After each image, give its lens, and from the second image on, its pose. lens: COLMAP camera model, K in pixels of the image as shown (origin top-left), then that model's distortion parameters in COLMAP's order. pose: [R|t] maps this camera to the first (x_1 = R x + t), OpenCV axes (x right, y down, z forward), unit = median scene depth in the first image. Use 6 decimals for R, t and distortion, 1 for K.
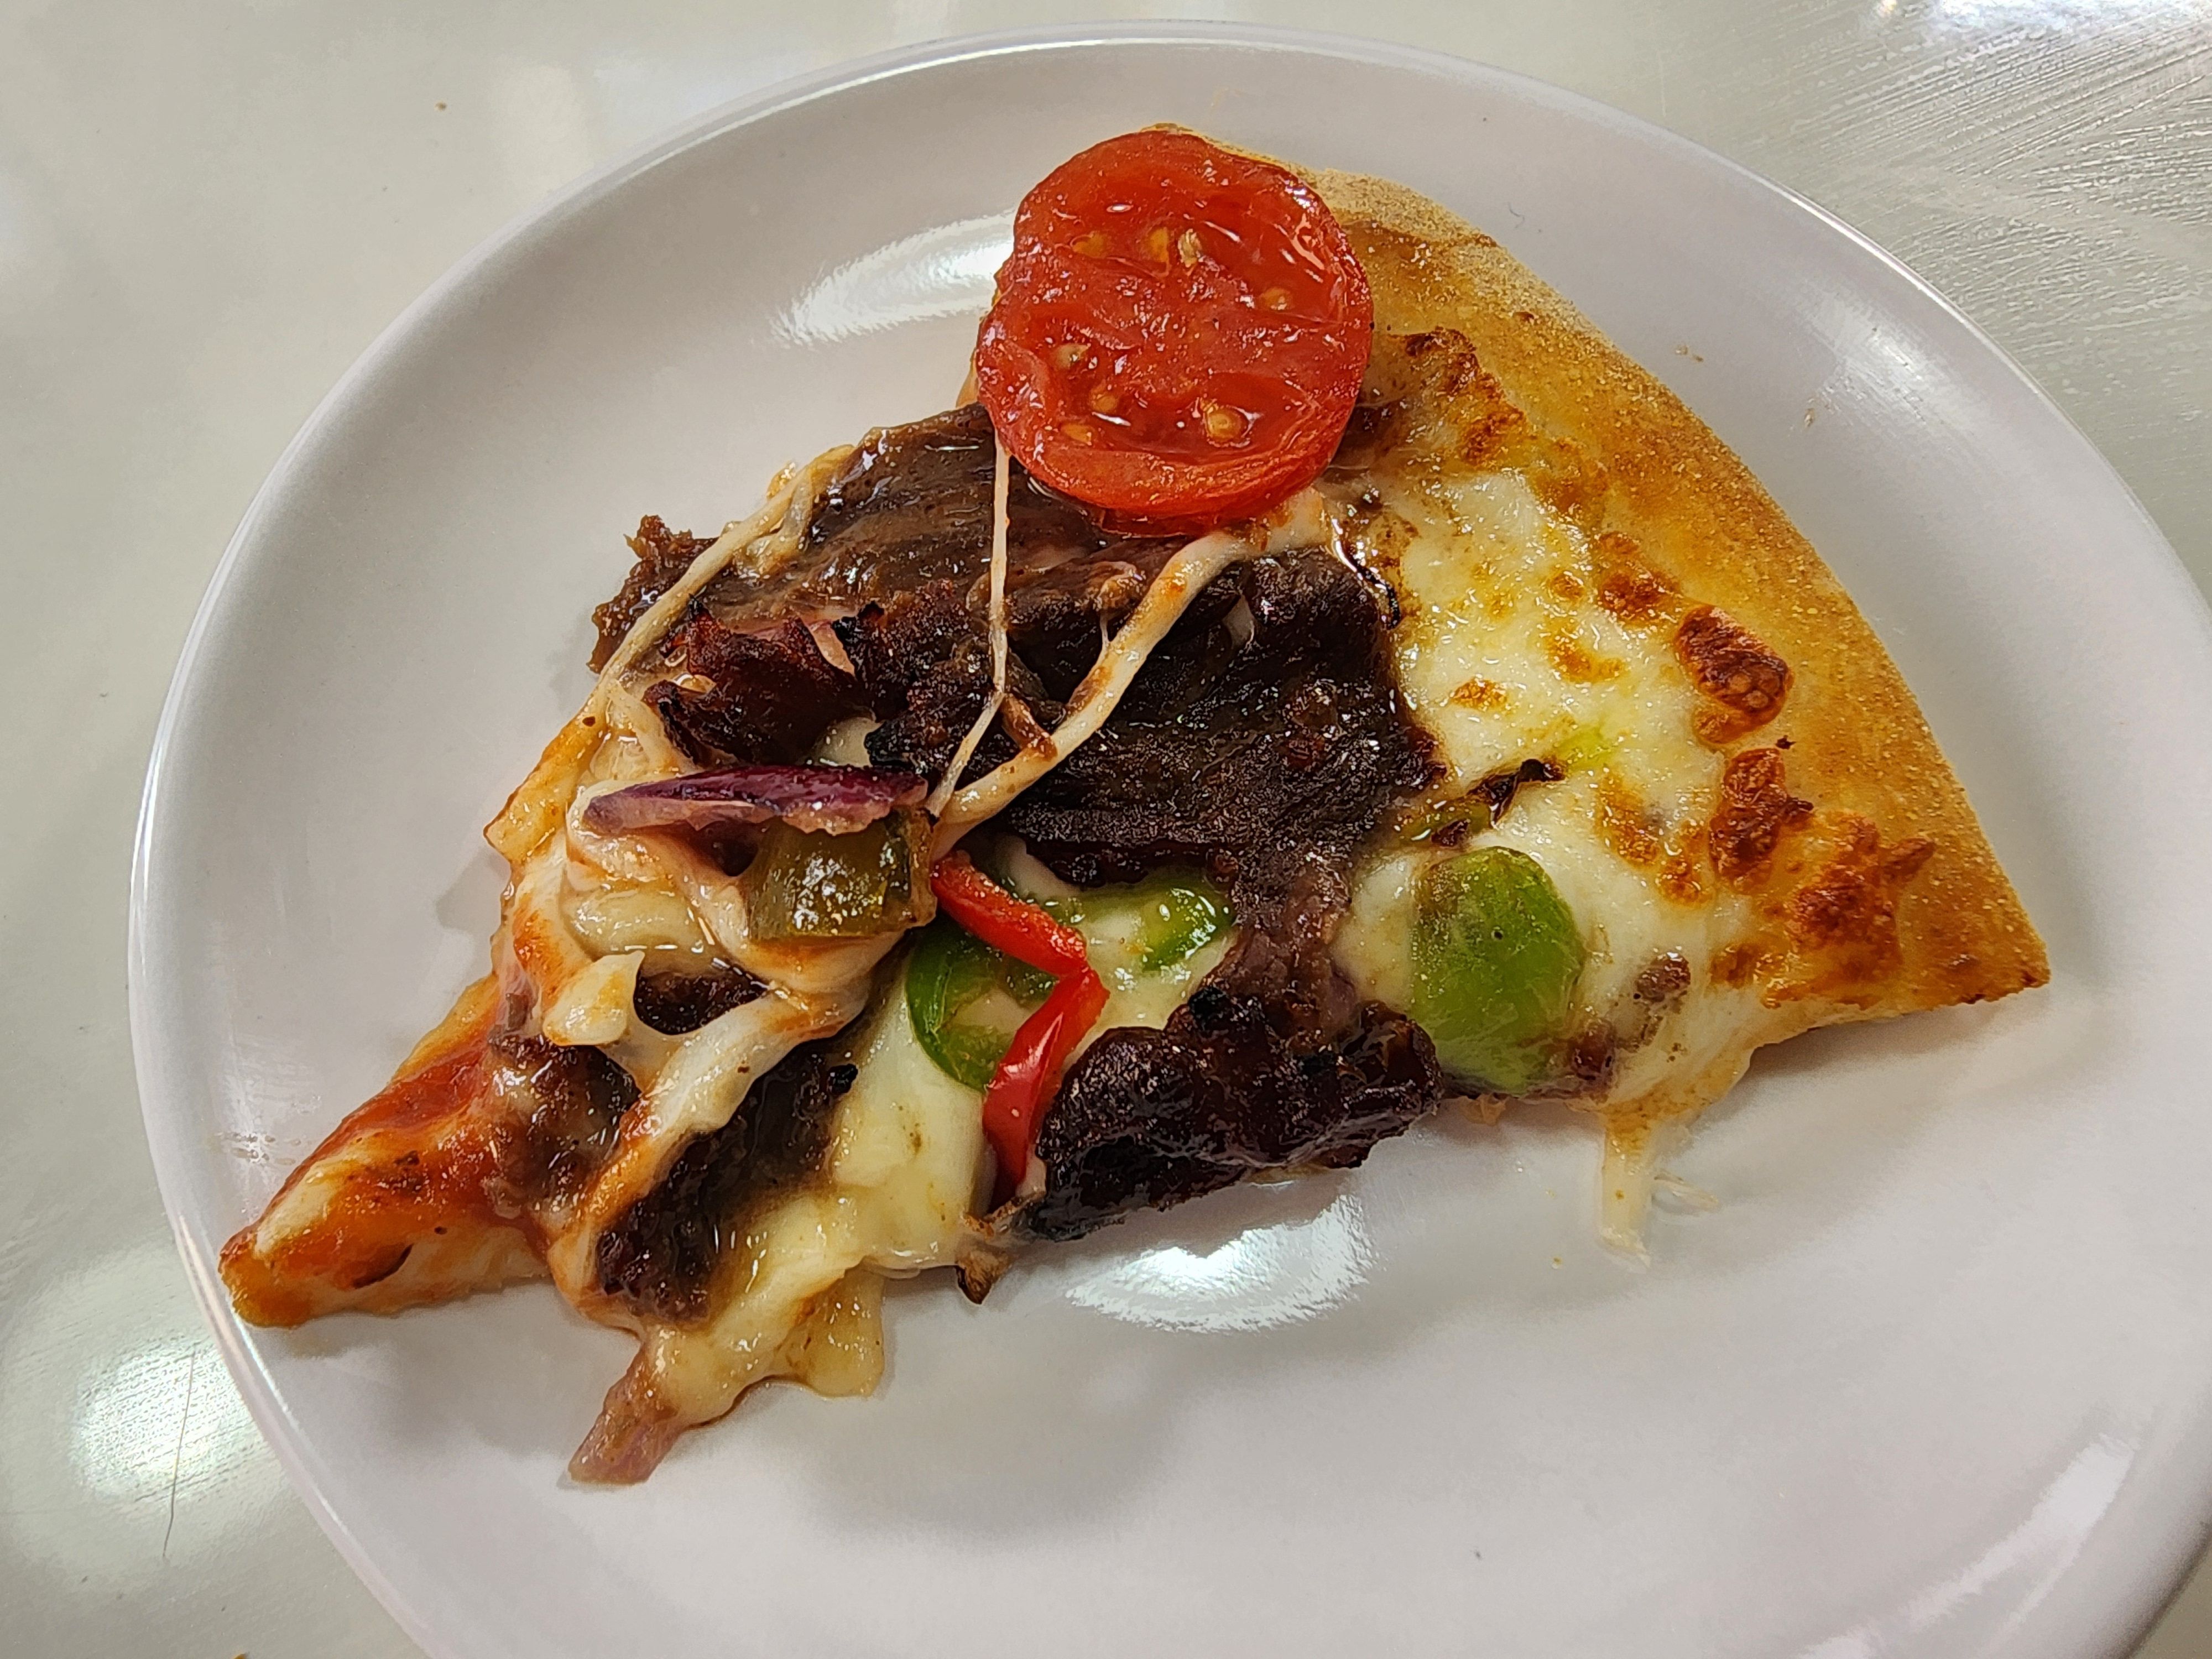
lens RADIAL K [[1831.4, 0, 1106.0], [0, 1831.4, 829.5], [0, 0, 1]] dist [0.003722, 0.011593]
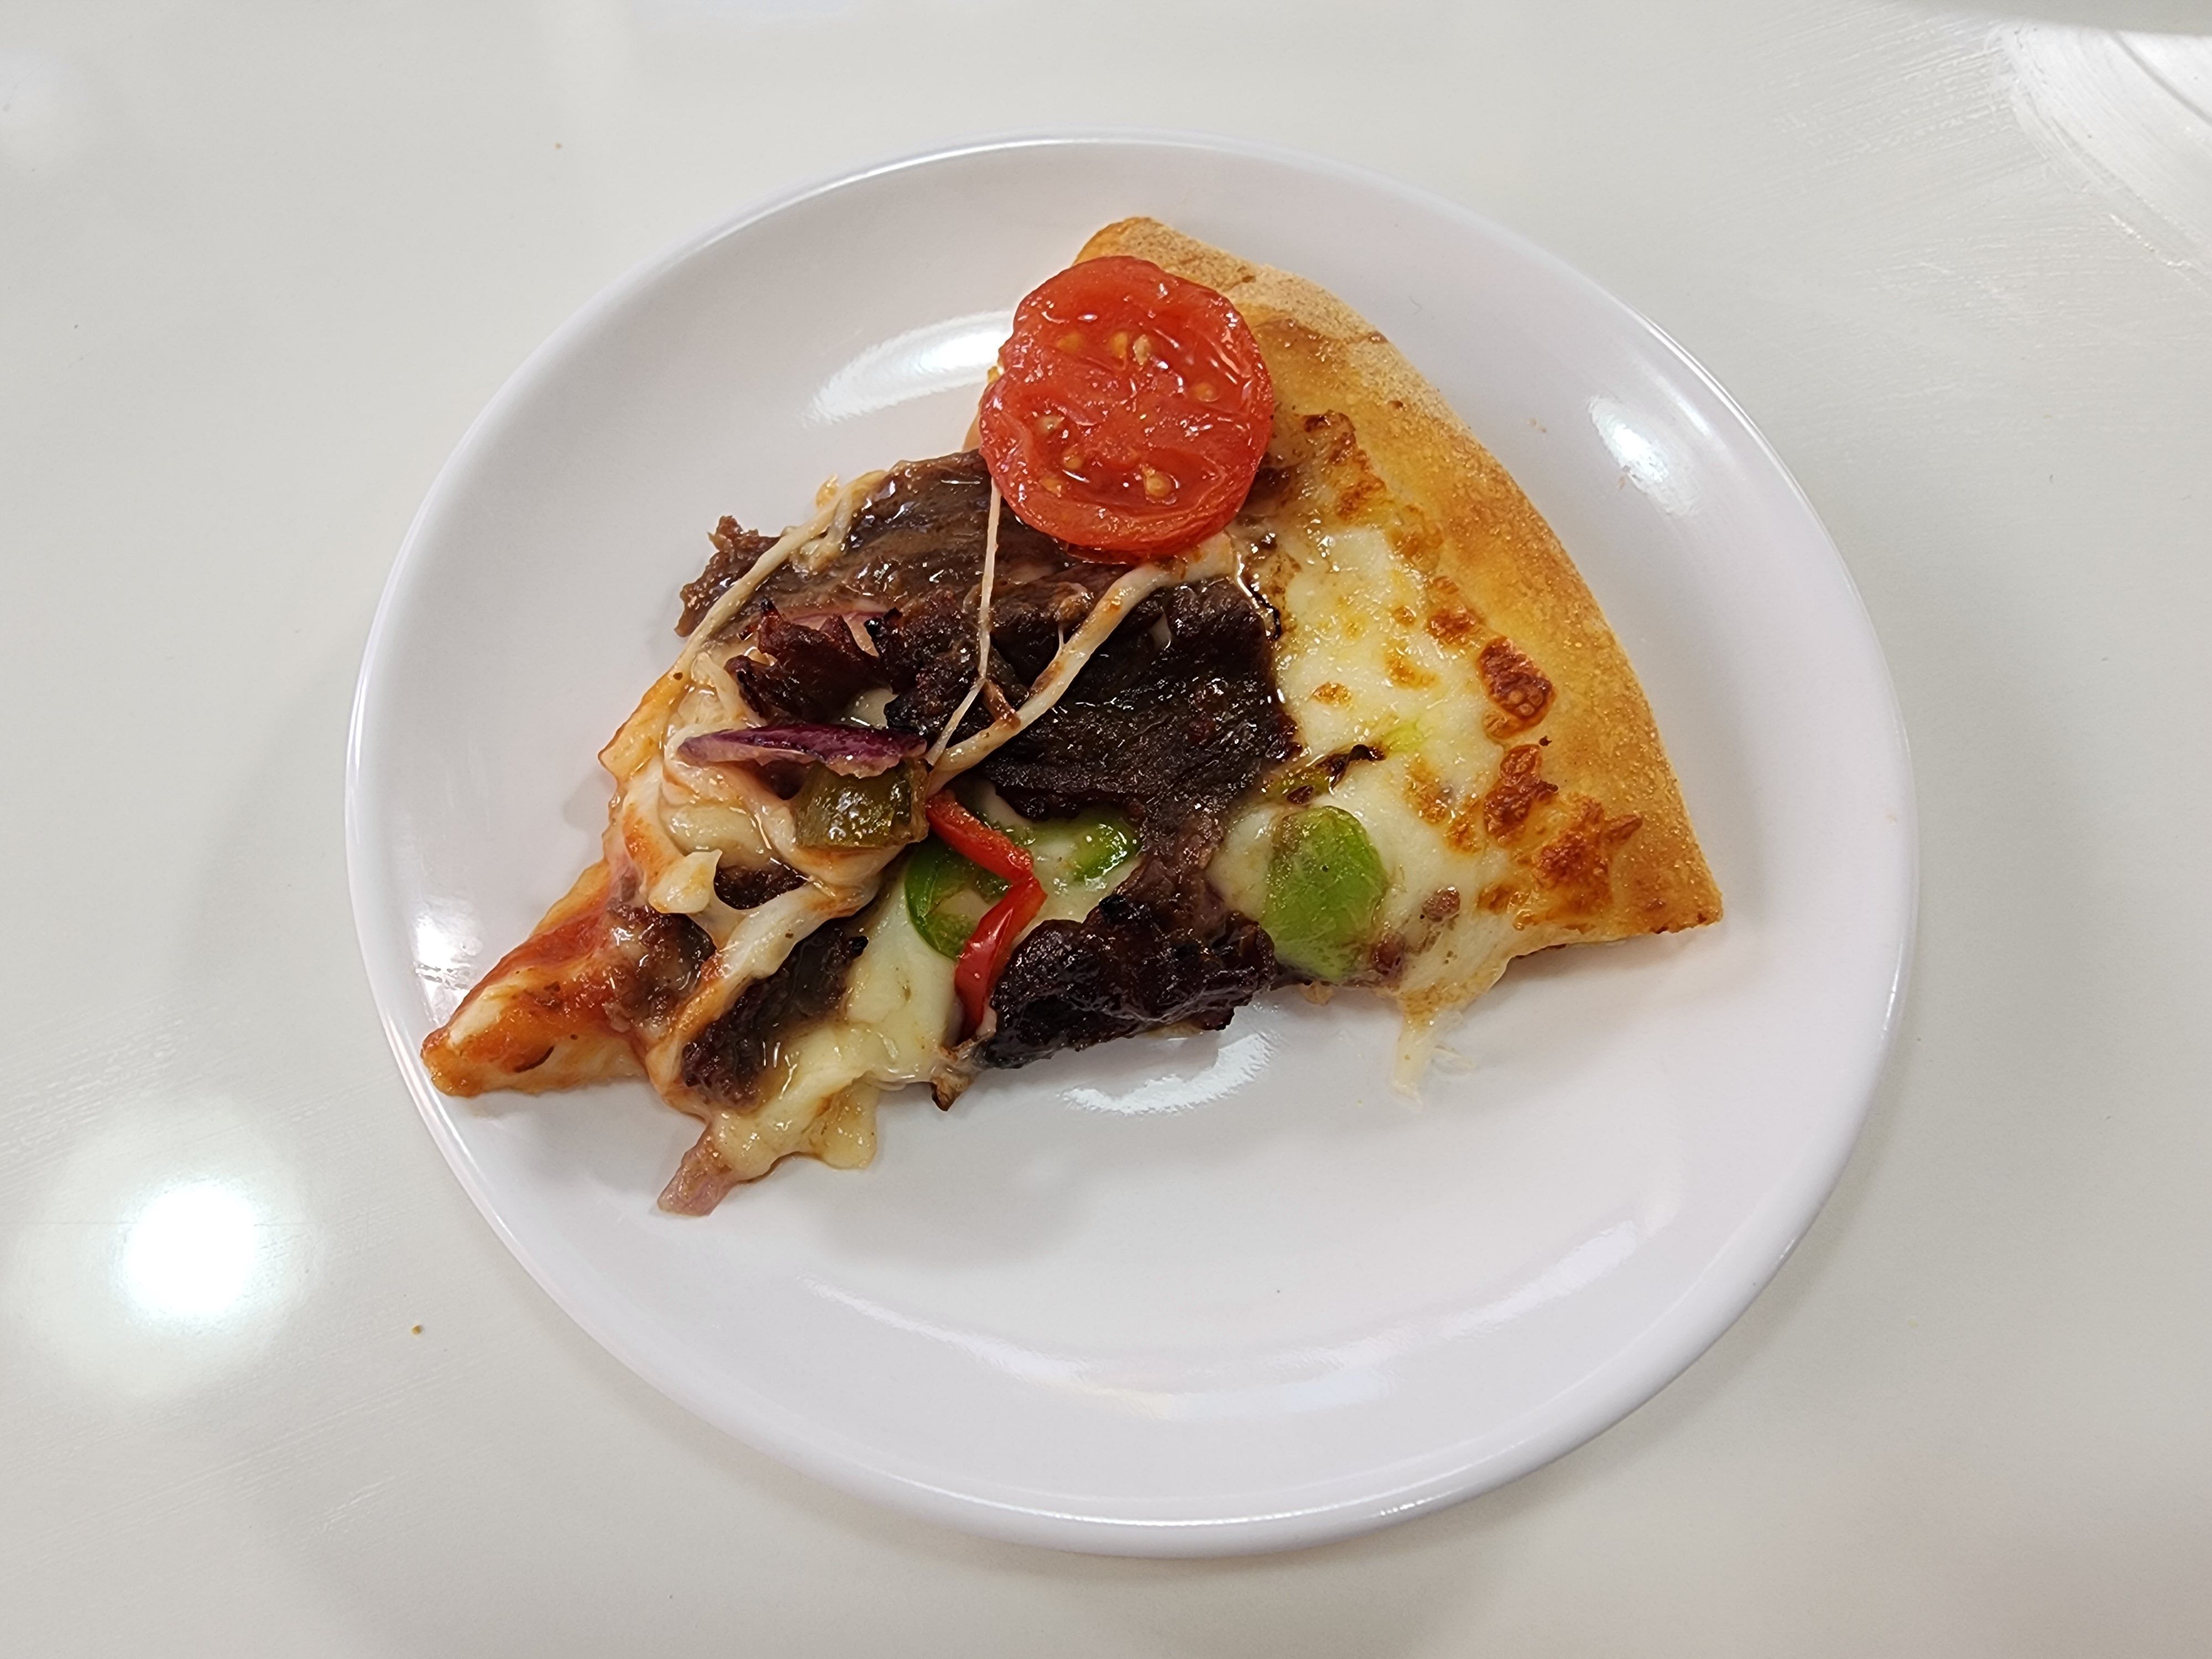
lens RADIAL K [[1511.9, 0, 1110.3], [0, 1511.9, 794.5], [0, 0, 1]] dist [0.000877, 0.000938]
pose [[0.998466, 0.050428, 0.022880, 0.016694], [-0.050852, 0.998538, 0.018327, -0.011398], [-0.021922, -0.019462, 0.999570, -0.148444]]
